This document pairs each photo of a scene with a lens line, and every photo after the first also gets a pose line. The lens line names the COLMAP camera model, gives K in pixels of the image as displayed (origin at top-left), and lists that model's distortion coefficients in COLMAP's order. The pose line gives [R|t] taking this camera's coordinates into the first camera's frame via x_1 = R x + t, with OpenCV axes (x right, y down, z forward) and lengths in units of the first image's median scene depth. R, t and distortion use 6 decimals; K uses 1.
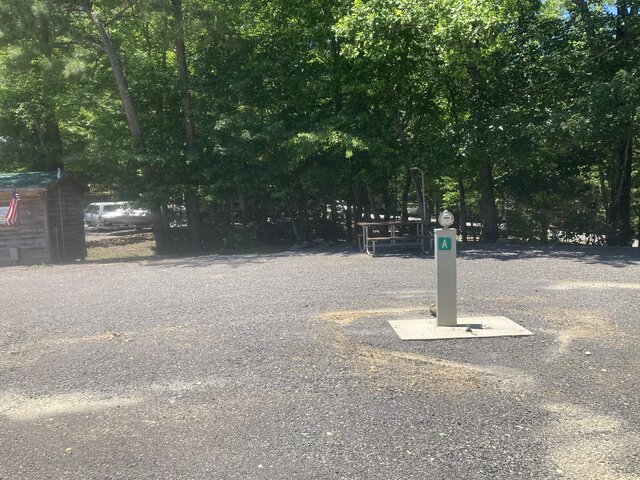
lens RADIAL K [[558.3, 0, 320.0], [0, 558.3, 240.0], [0, 0, 1]] dist [0.001339, -0.003833]
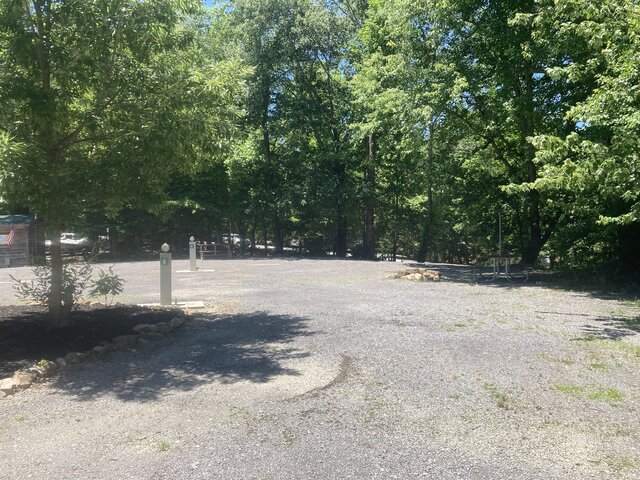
lens RADIAL K [[558.3, 0, 320.0], [0, 558.3, 240.0], [0, 0, 1]] dist [0.001339, -0.003833]
pose [[0.990900, 0.014605, 0.133805, 0.216062], [-0.005874, 0.997841, -0.065420, 0.074605], [-0.134472, 0.064038, 0.988846, -0.984811]]
